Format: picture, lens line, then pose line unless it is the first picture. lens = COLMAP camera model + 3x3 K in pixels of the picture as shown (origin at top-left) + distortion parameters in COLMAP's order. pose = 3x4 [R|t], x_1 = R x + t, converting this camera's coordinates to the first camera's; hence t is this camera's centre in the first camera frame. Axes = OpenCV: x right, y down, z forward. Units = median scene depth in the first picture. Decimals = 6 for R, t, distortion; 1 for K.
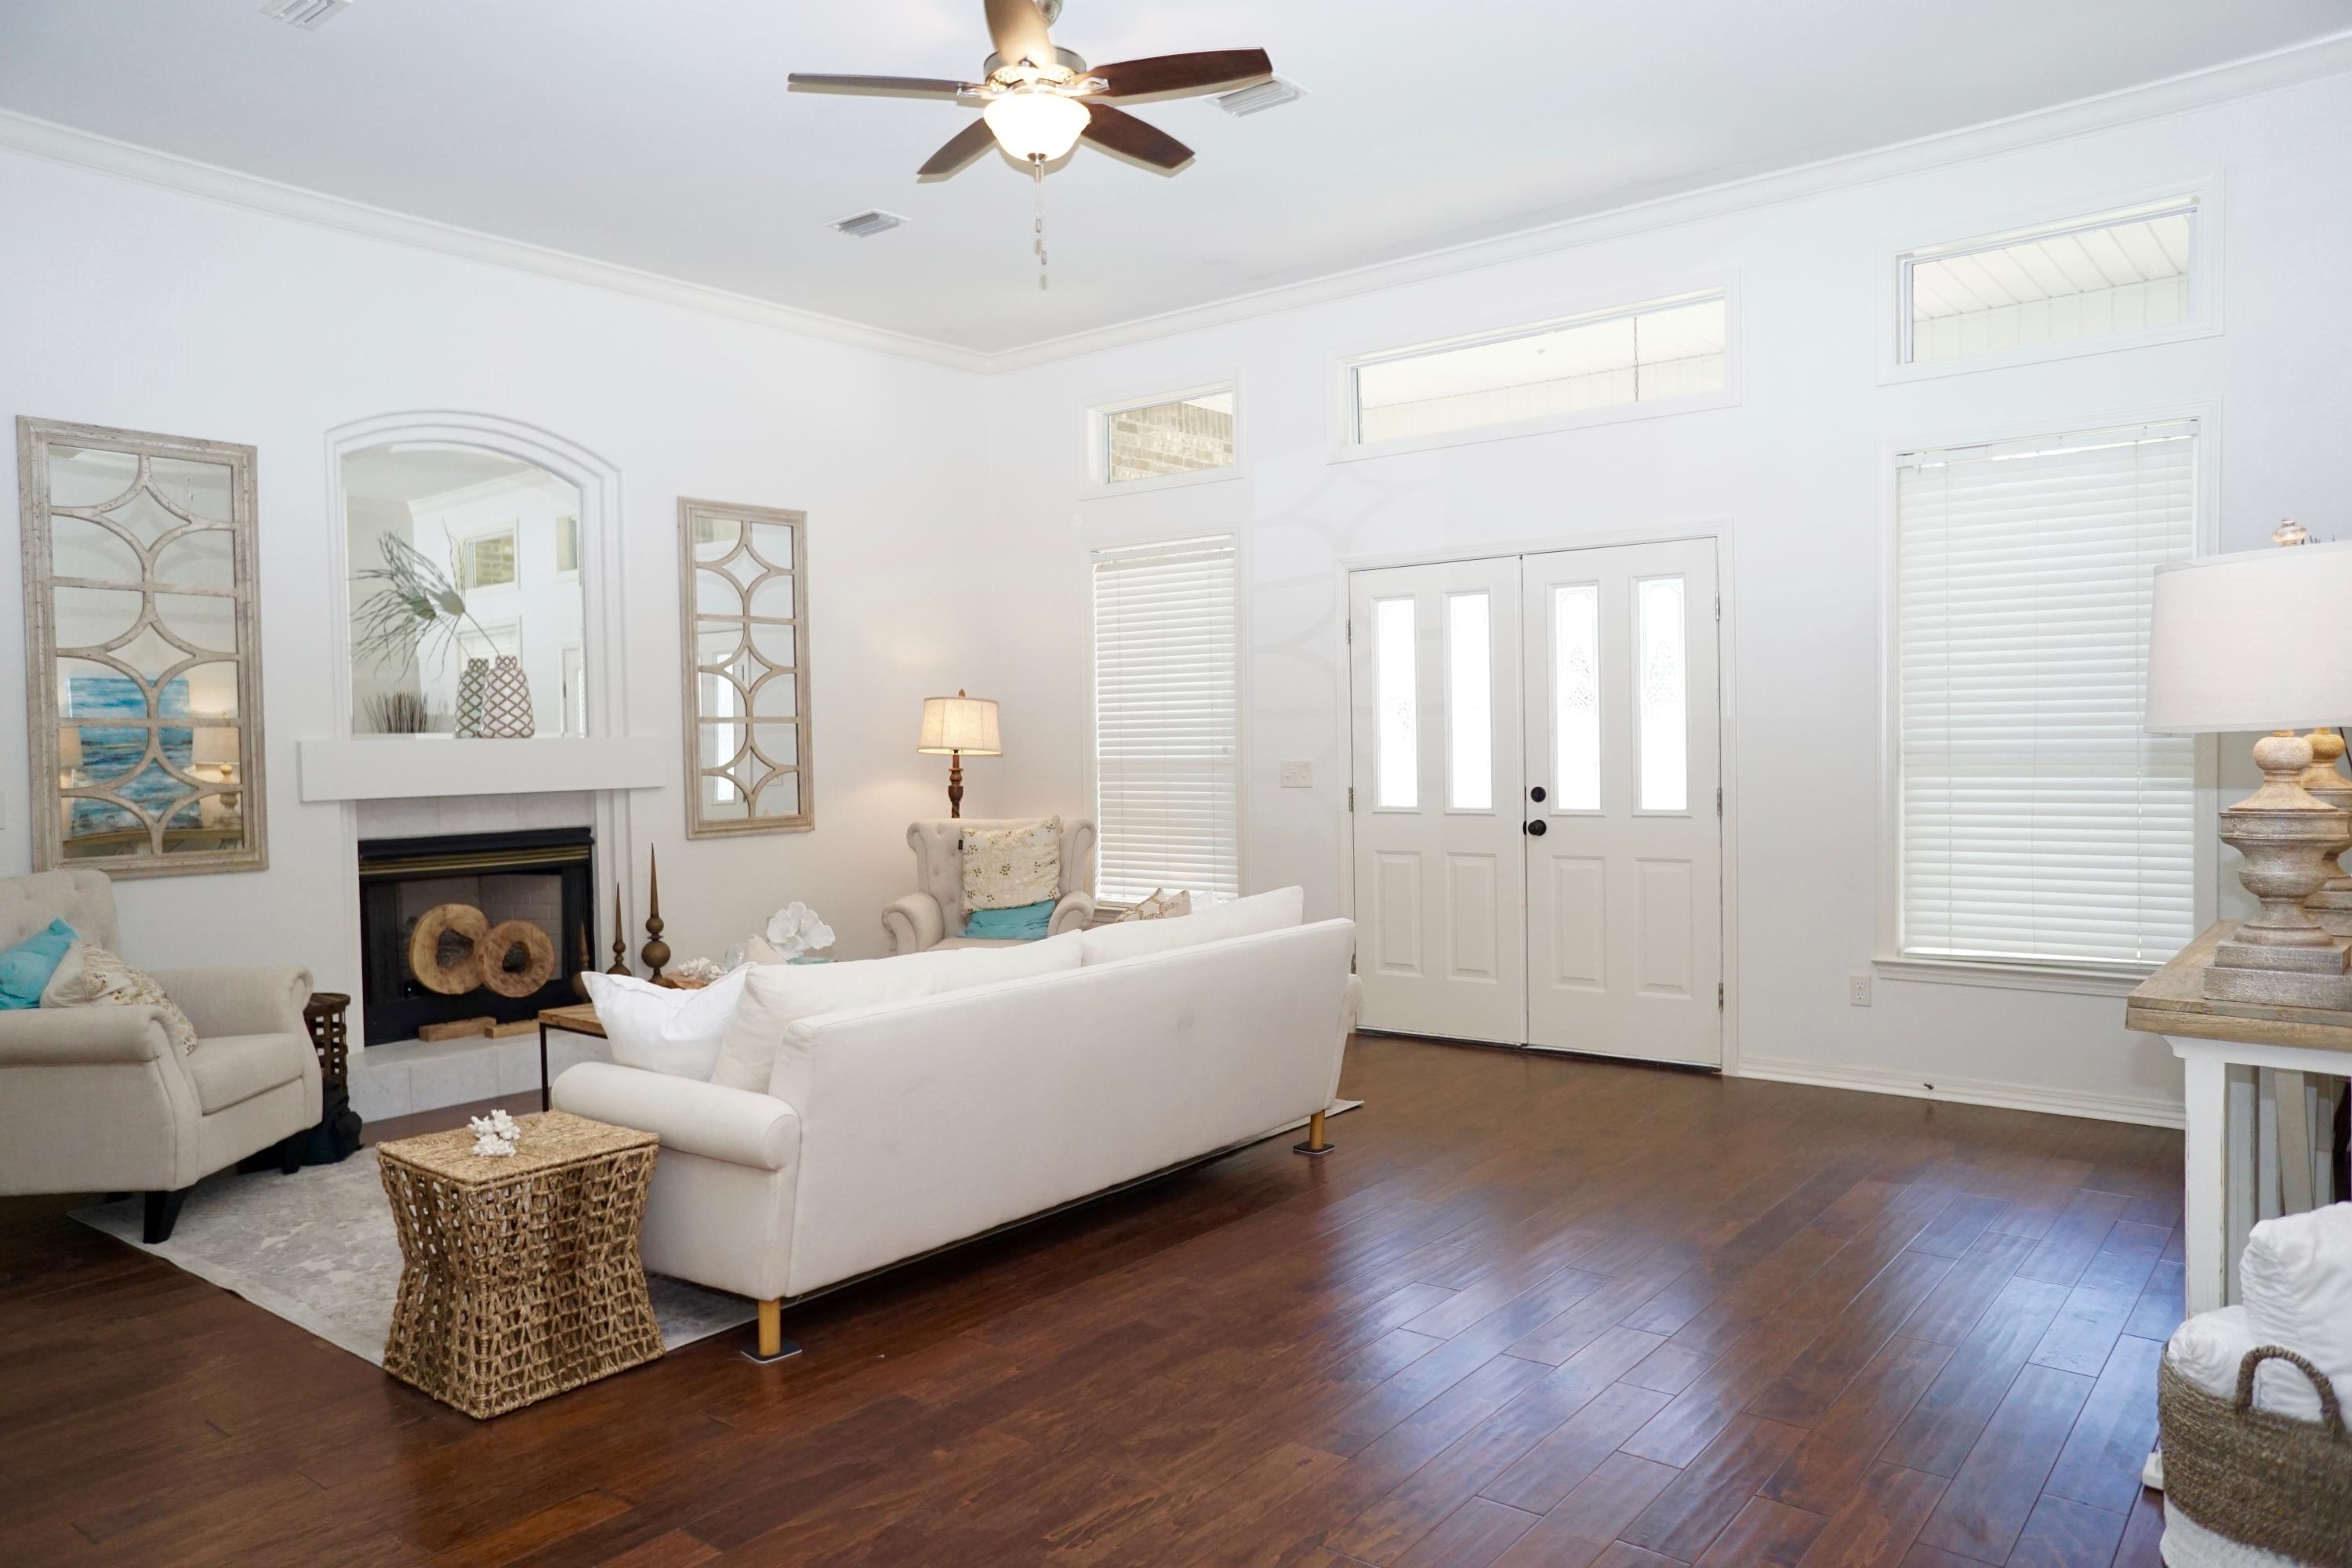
lens RADIAL K [[1599.0, 0, 1164.8], [0, 1599.0, 782.3], [0, 0, 1]] dist [-0.068900, 0.090279]
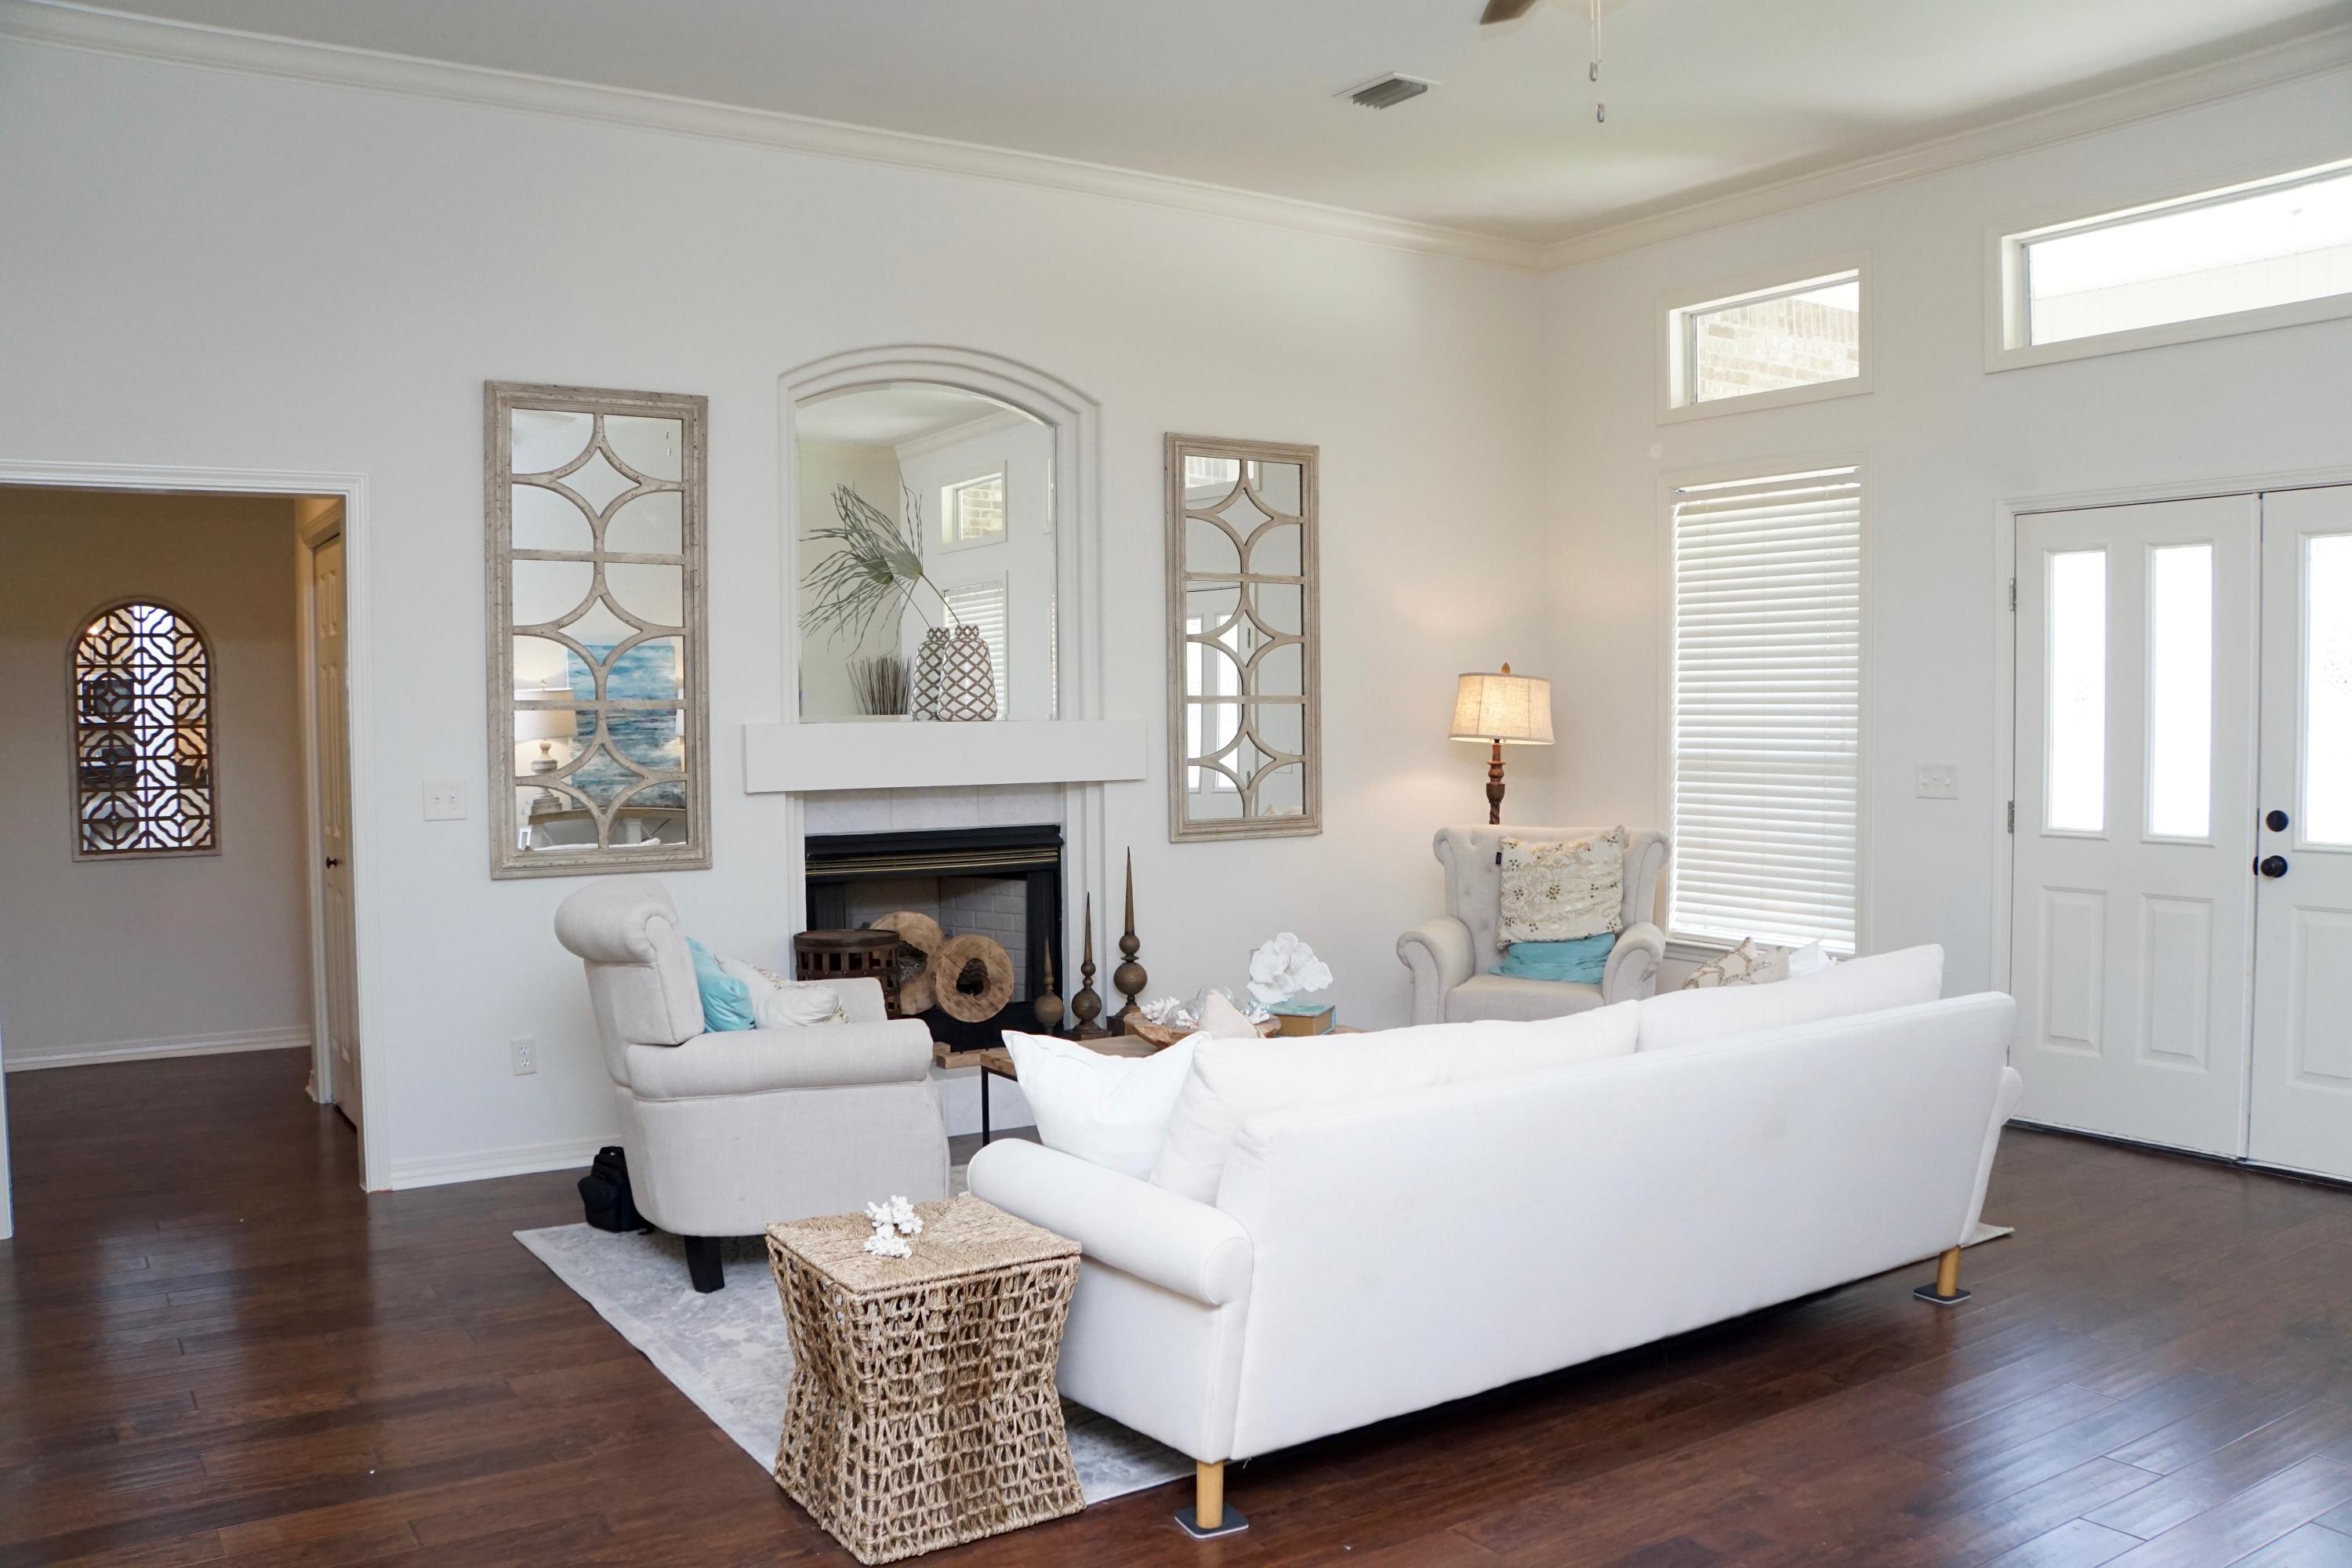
lens RADIAL K [[1879.2, 0, 1178.4], [0, 1879.2, 801.6], [0, 0, 1]] dist [-0.154699, 0.082013]
pose [[0.952570, 0.026029, -0.303203, 0.003511], [-0.018237, 0.999427, 0.028502, -0.015468], [0.303771, -0.021620, 0.952500, 0.066616]]
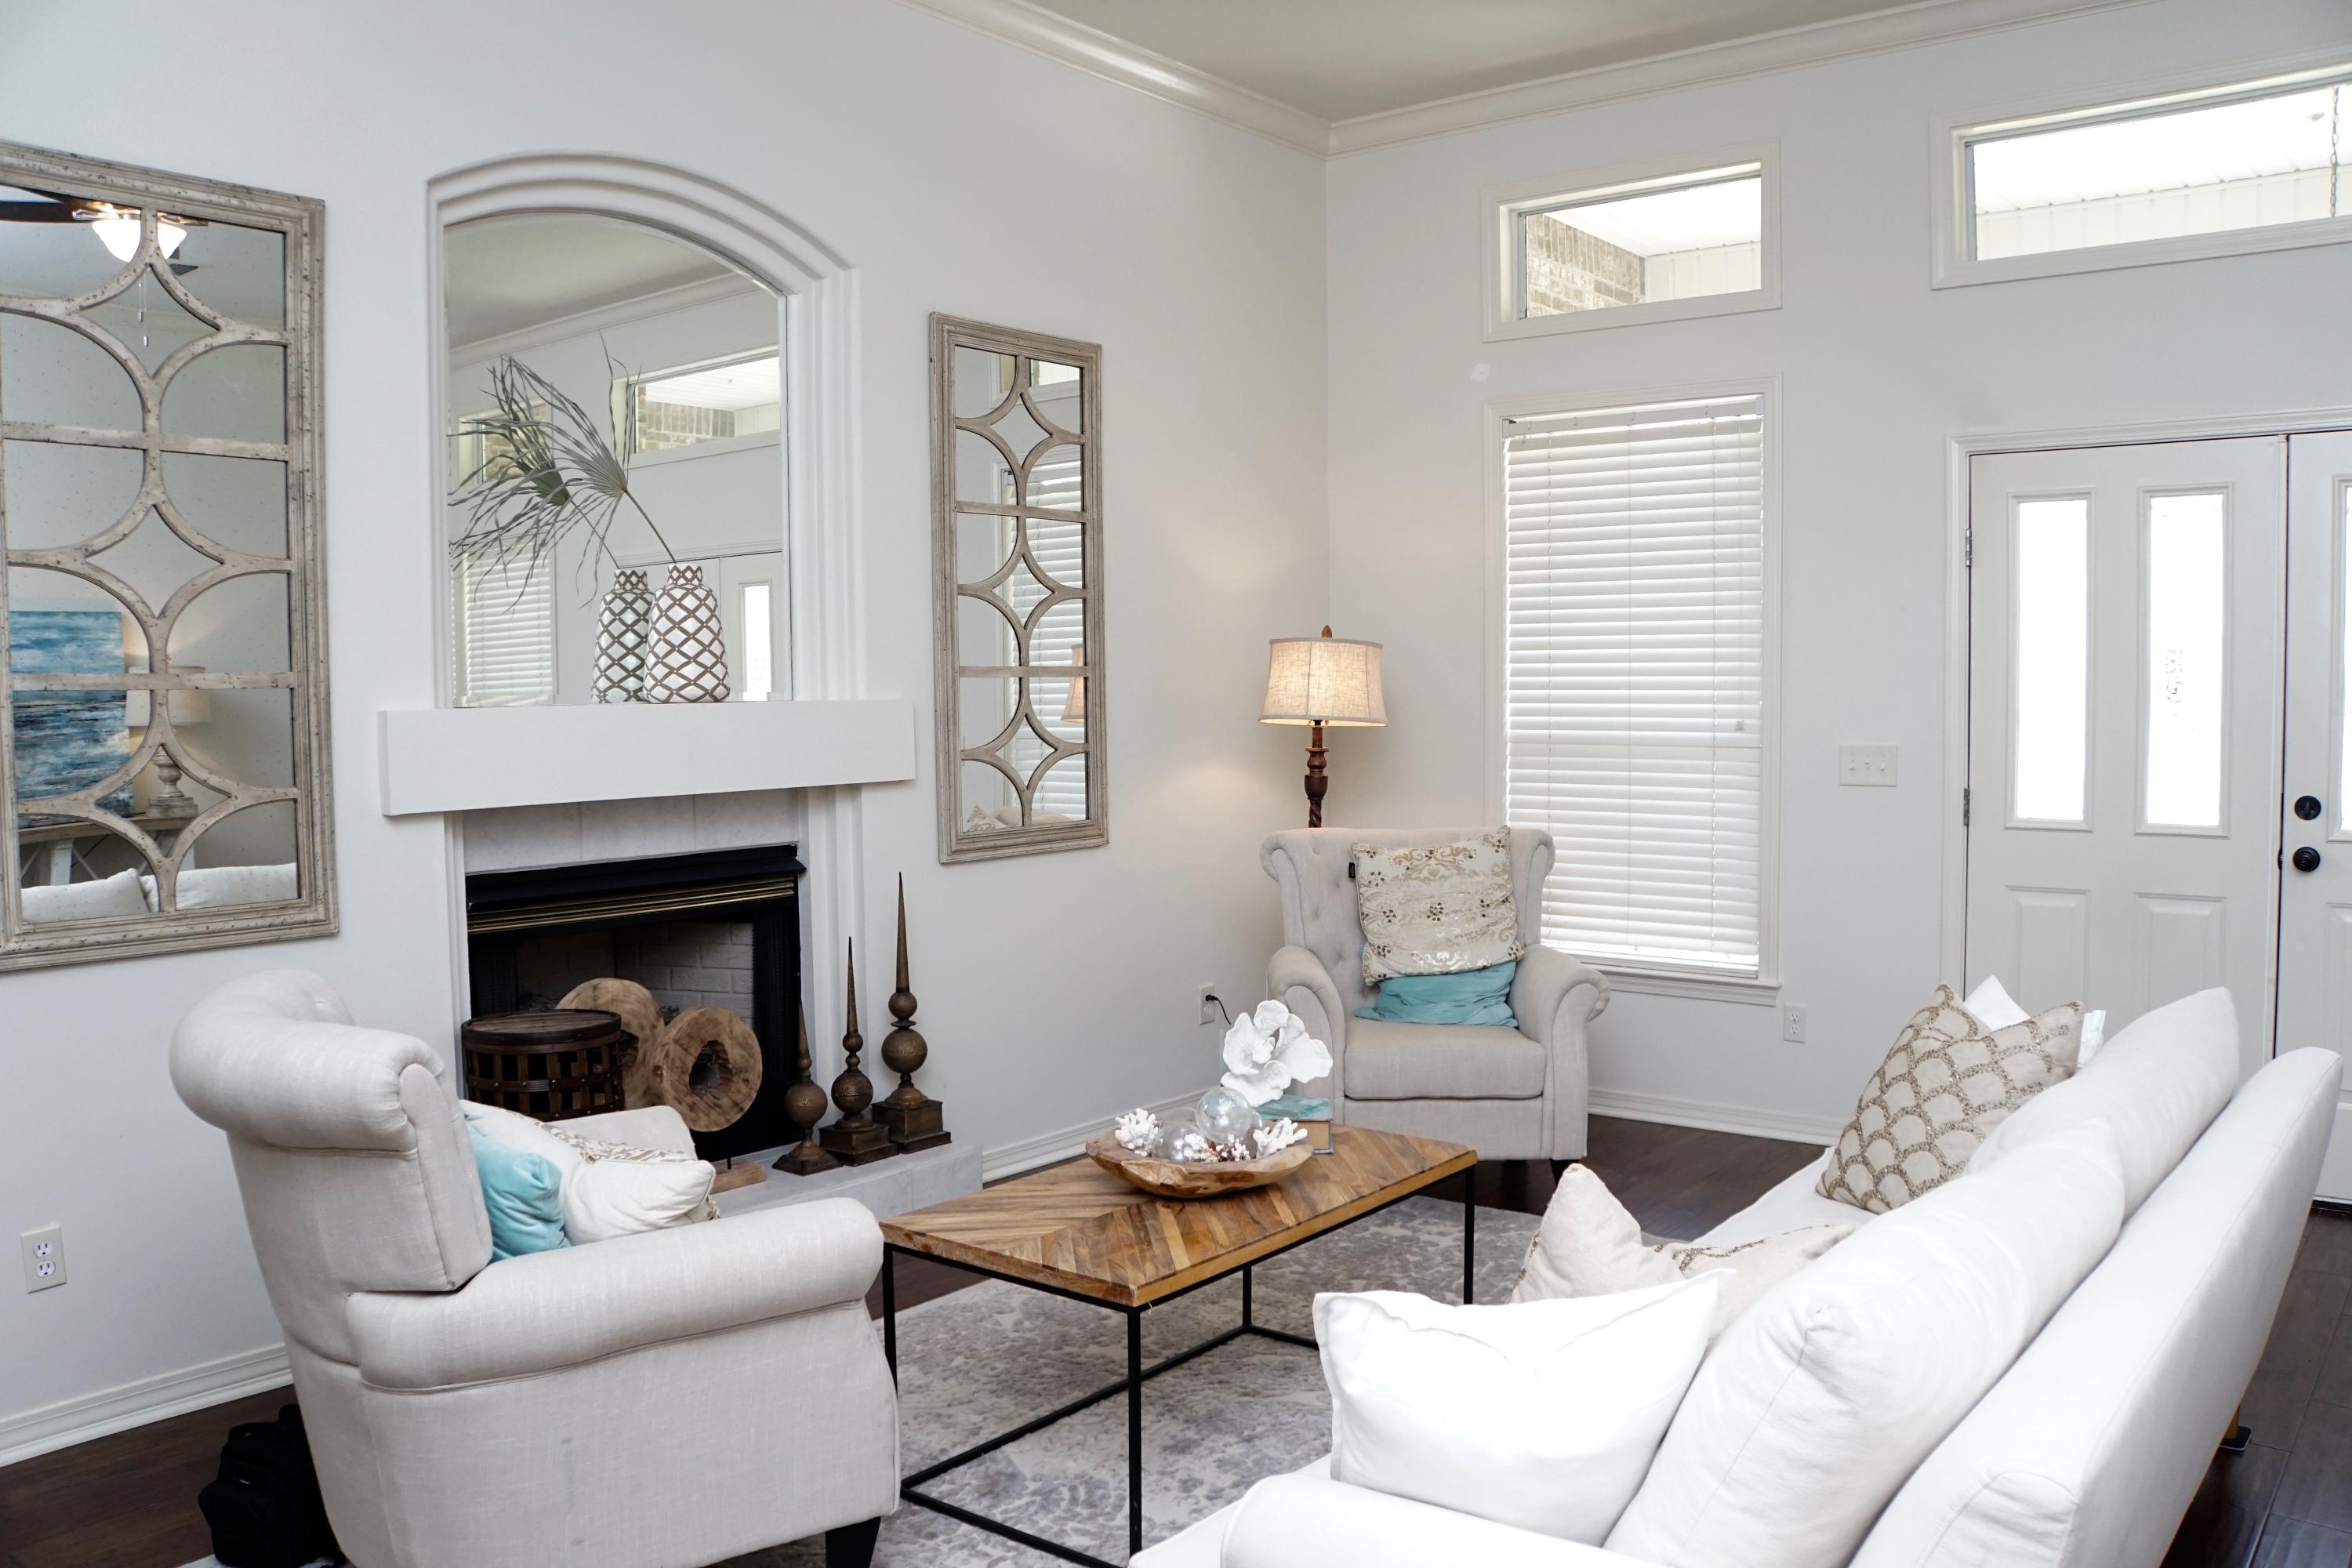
lens RADIAL K [[1879.2, 0, 1192.6], [0, 1879.2, 812.2], [0, 0, 1]] dist [-0.154699, 0.082013]
pose [[0.999846, 0.007007, 0.016100, -0.237025], [-0.007670, 0.999111, 0.041451, -0.017264], [-0.015795, -0.041568, 0.999011, 0.293678]]
